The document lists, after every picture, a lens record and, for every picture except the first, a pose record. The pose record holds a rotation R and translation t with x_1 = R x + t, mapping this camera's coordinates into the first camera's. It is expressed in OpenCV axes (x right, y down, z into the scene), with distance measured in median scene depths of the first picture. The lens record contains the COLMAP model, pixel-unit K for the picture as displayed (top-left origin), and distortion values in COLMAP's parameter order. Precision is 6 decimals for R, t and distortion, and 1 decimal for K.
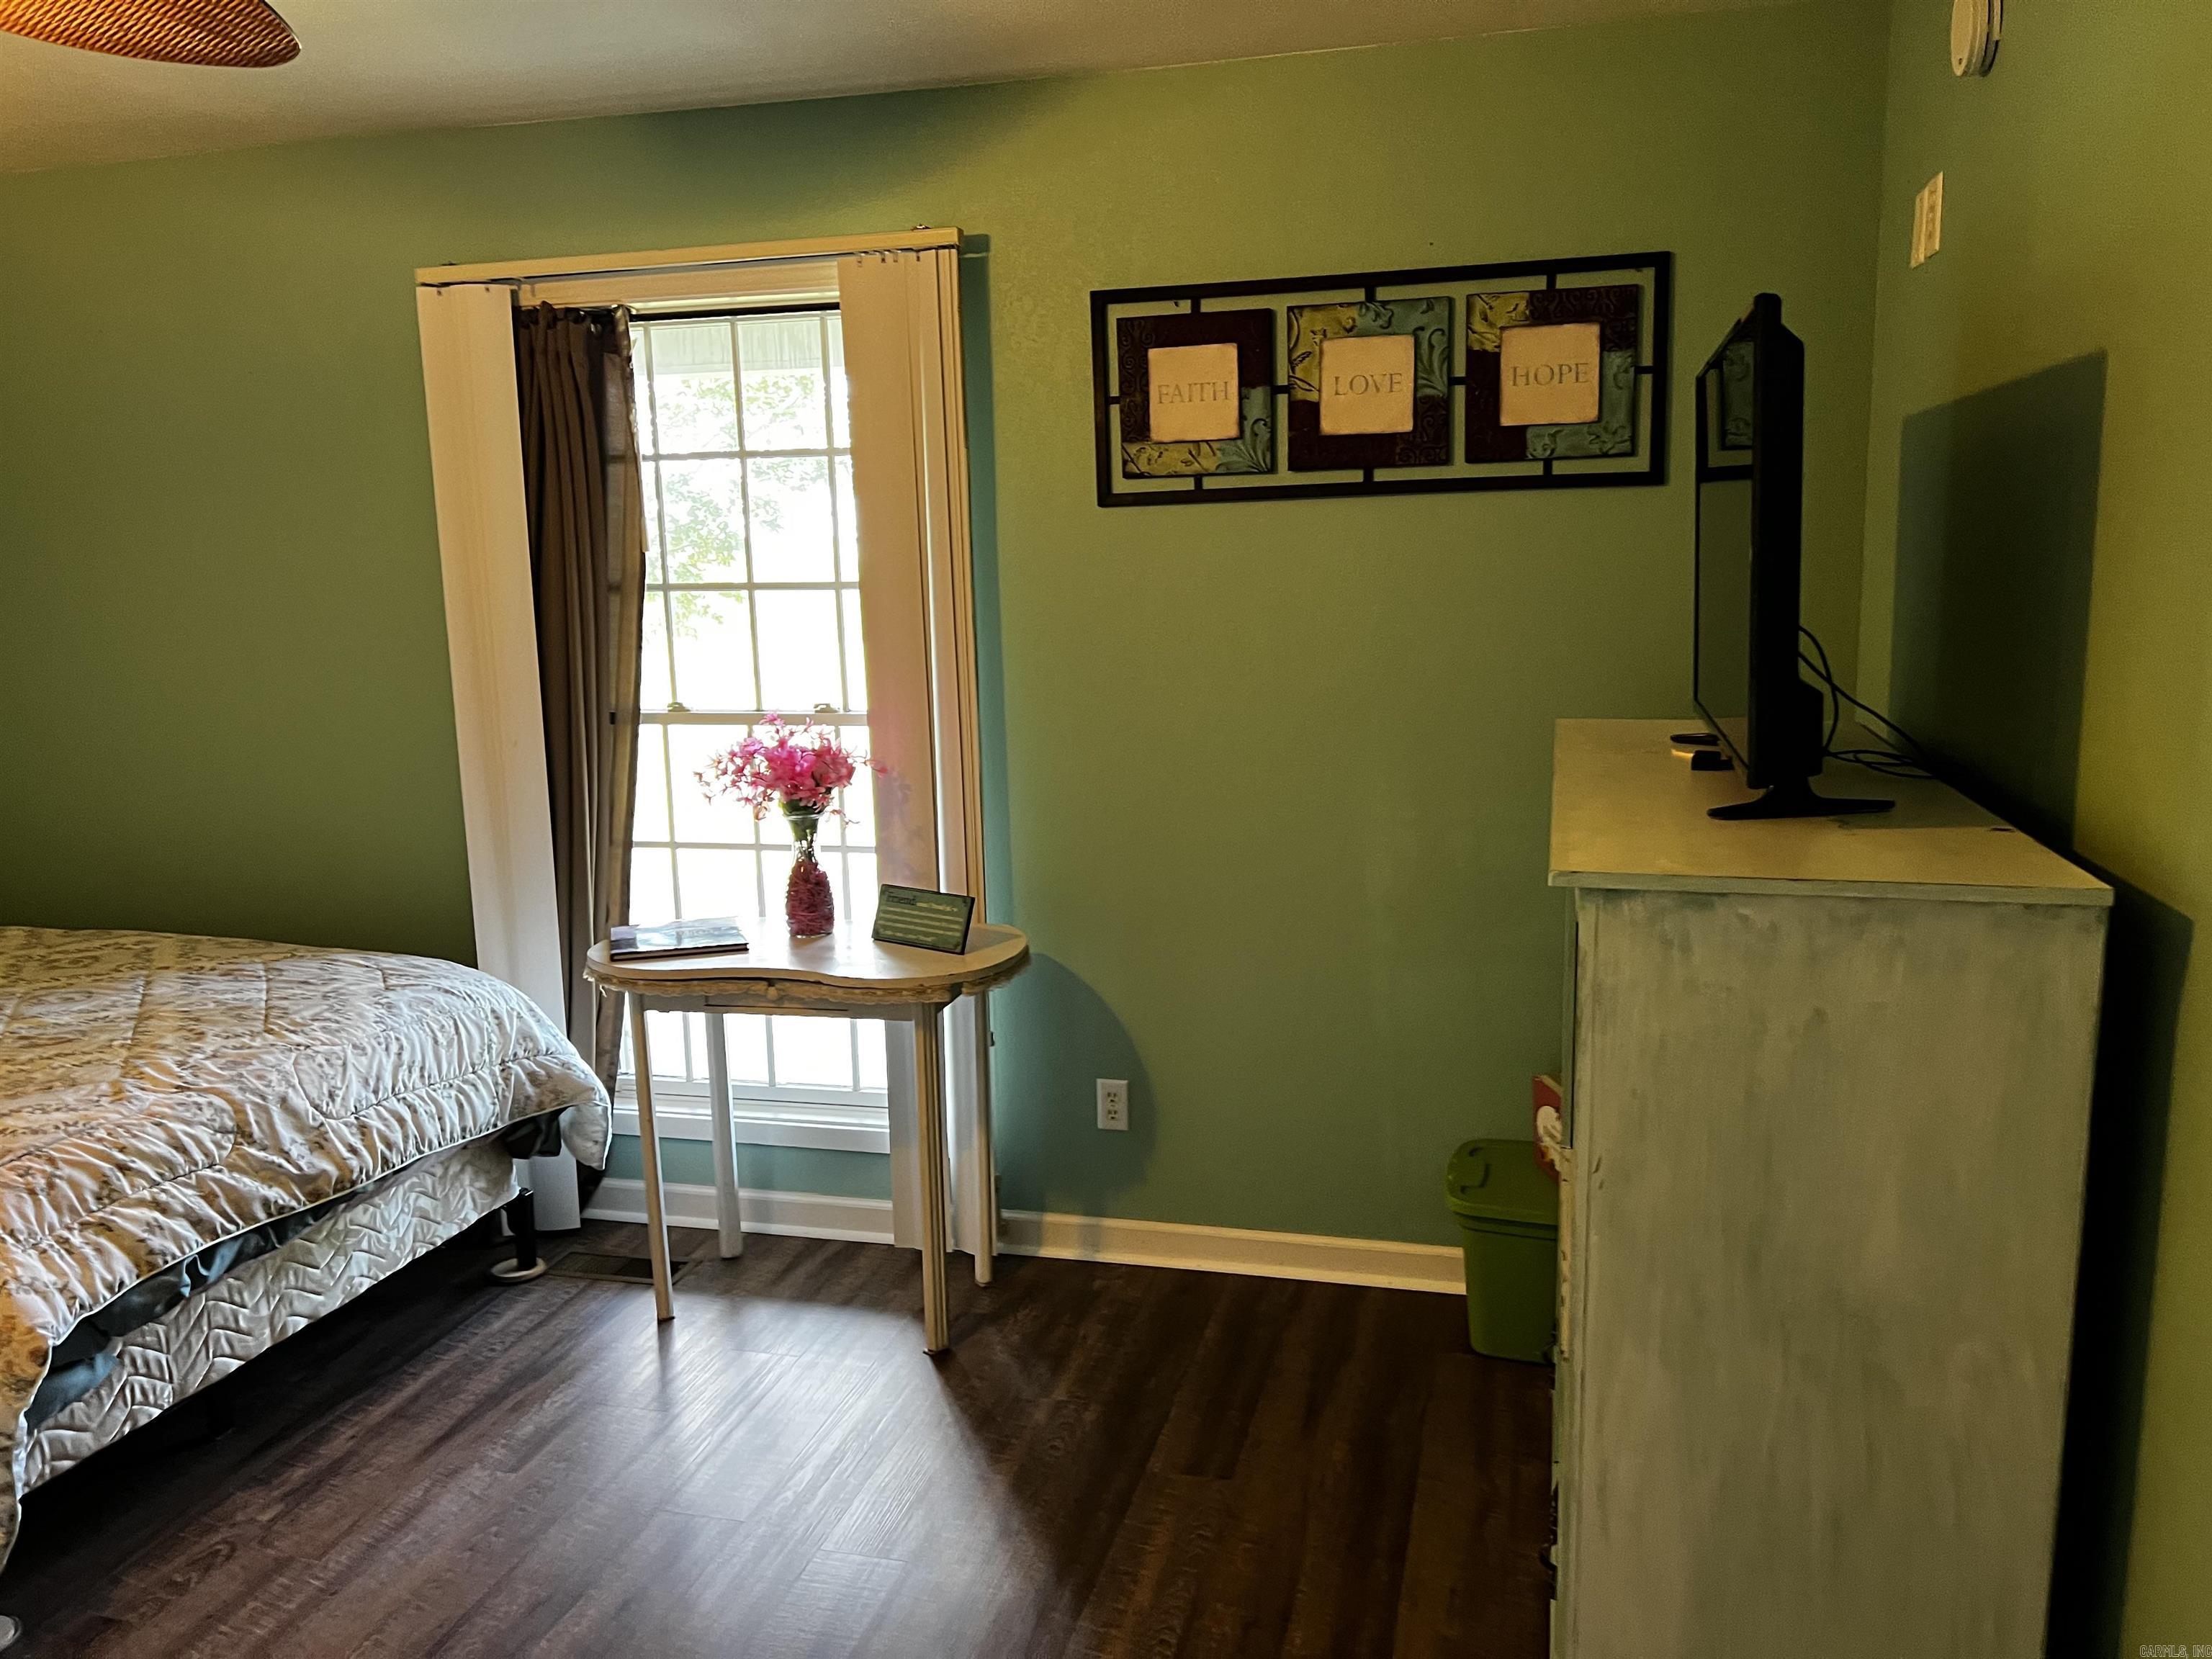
lens RADIAL K [[1655.6, 0, 1086.3], [0, 1655.6, 833.0], [0, 0, 1]] dist [0.047498, -0.059262]
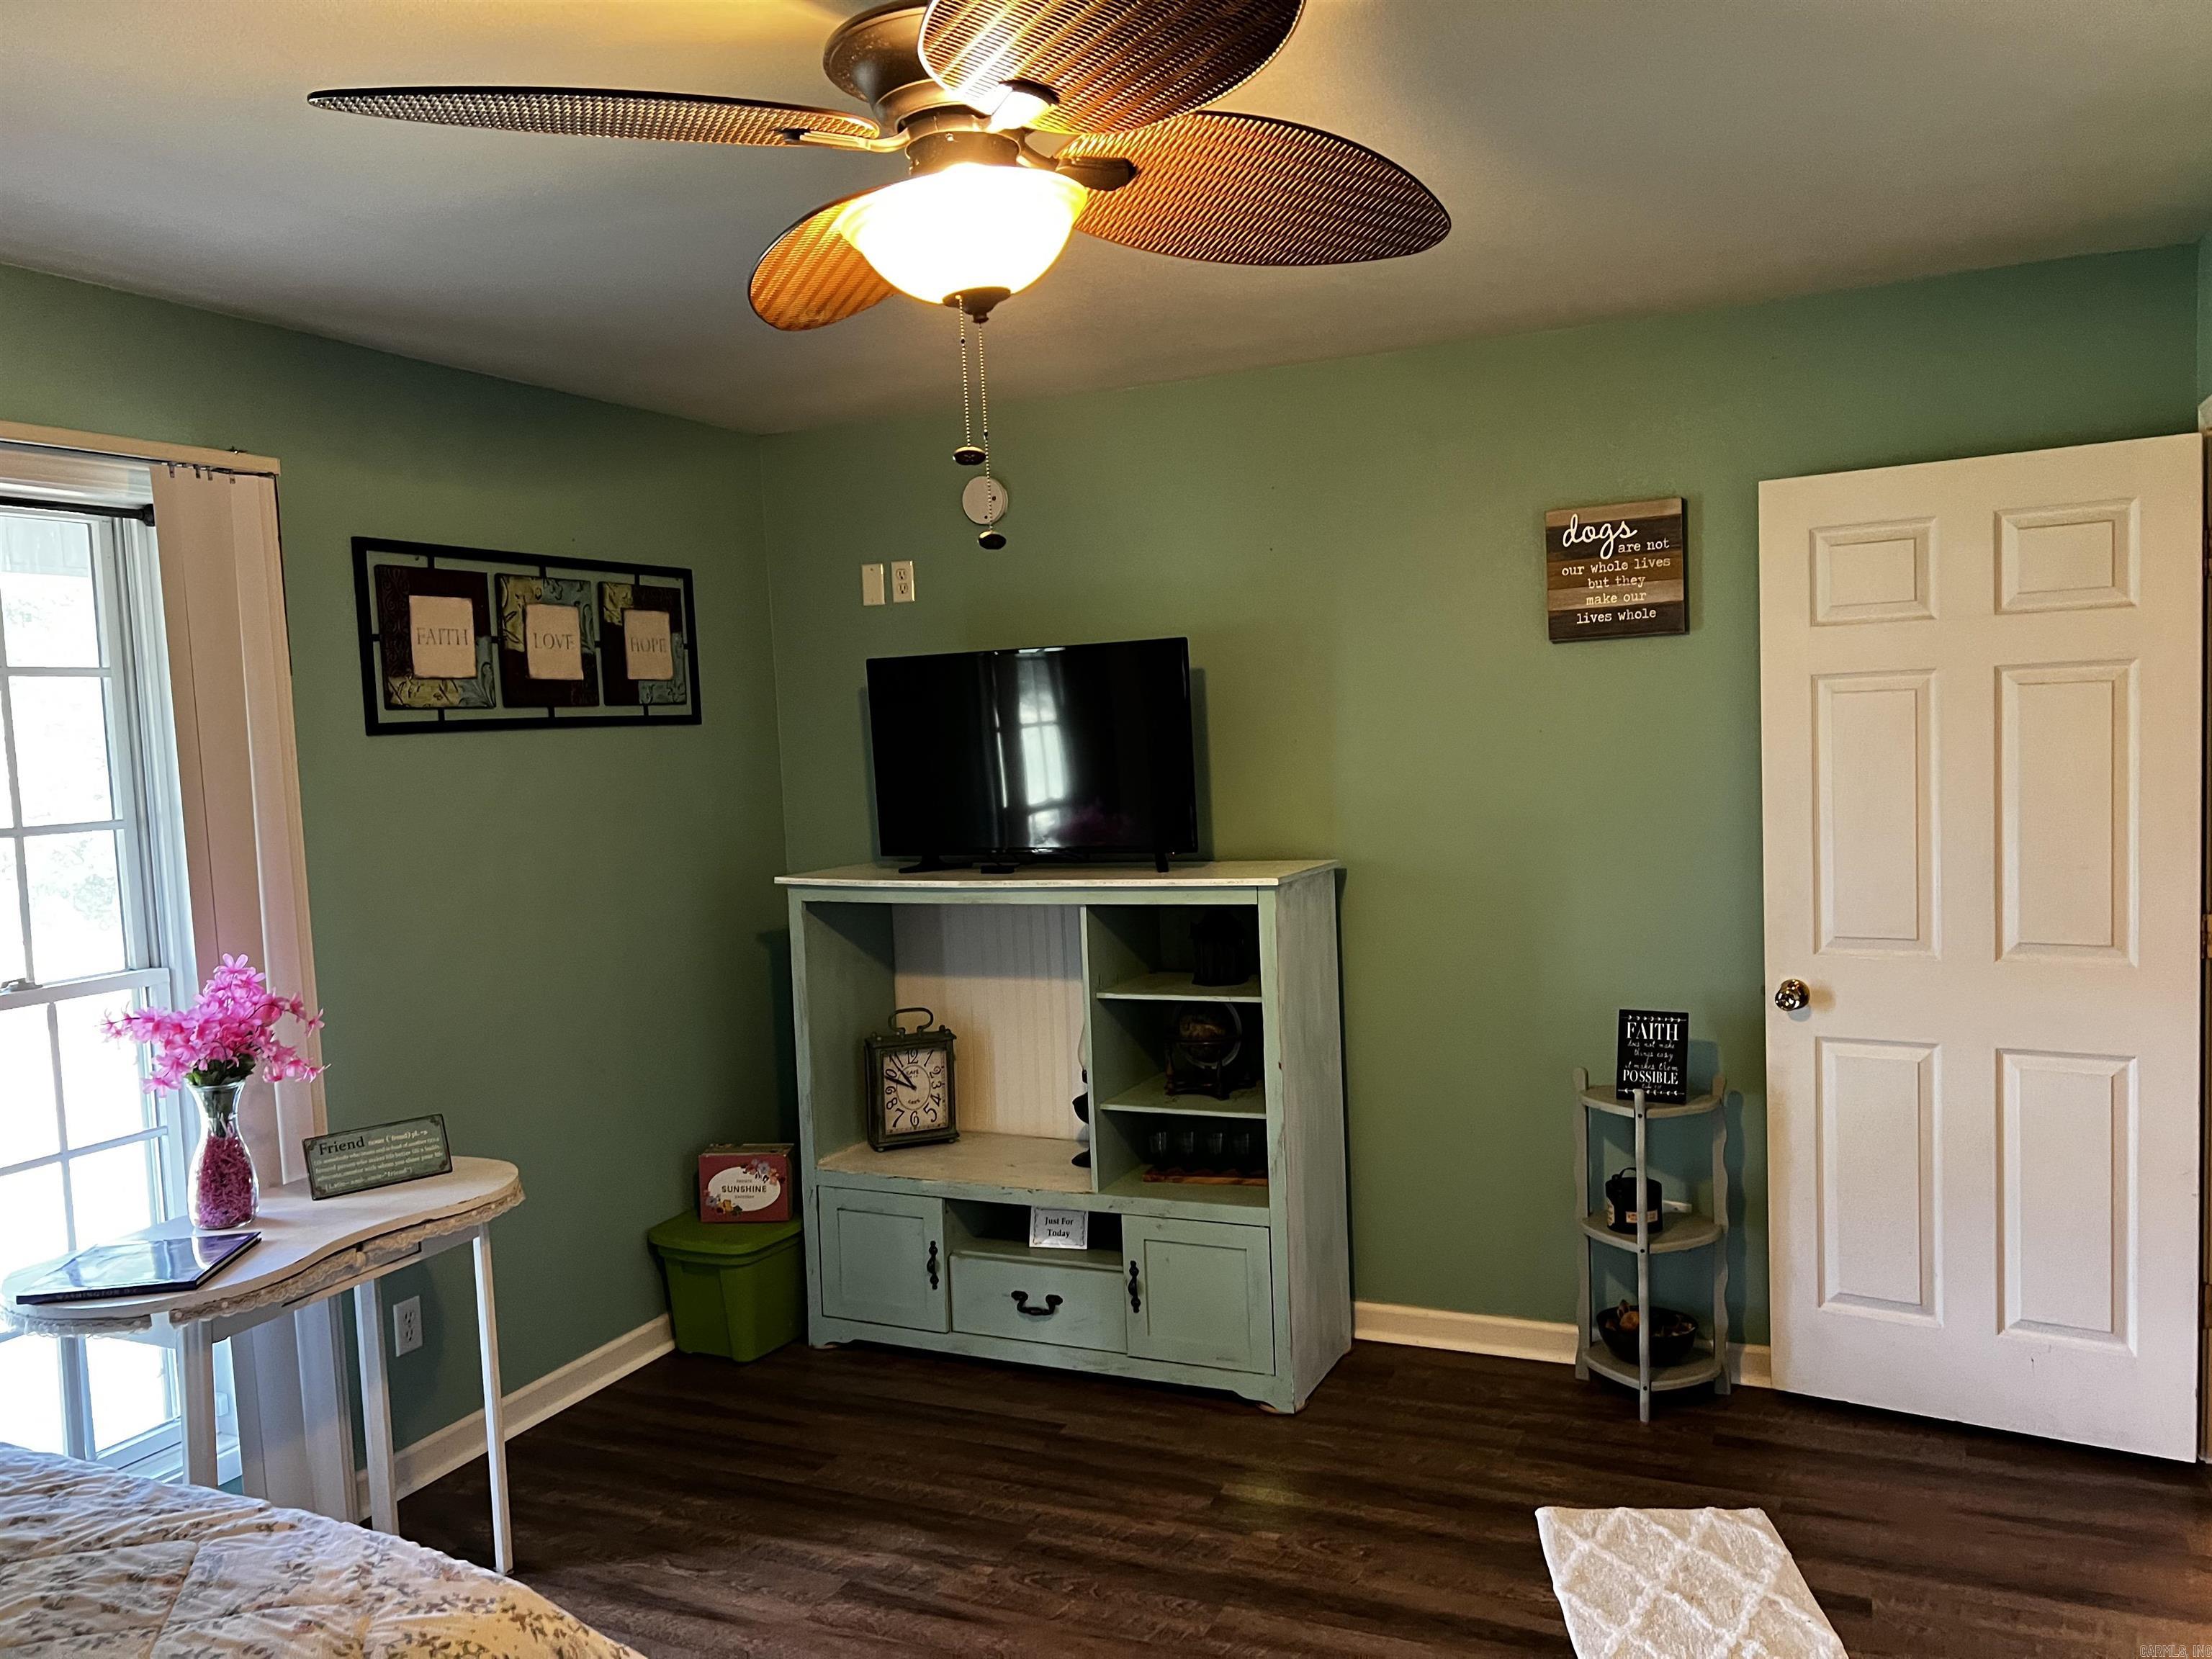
lens RADIAL K [[1655.6, 0, 1116.3], [0, 1655.6, 838.9], [0, 0, 1]] dist [0.047498, -0.059262]
pose [[0.167283, -0.050938, 0.984592, -1.173062], [0.211366, 0.977297, 0.014649, -0.061381], [-0.962985, 0.205659, 0.174252, 0.469437]]
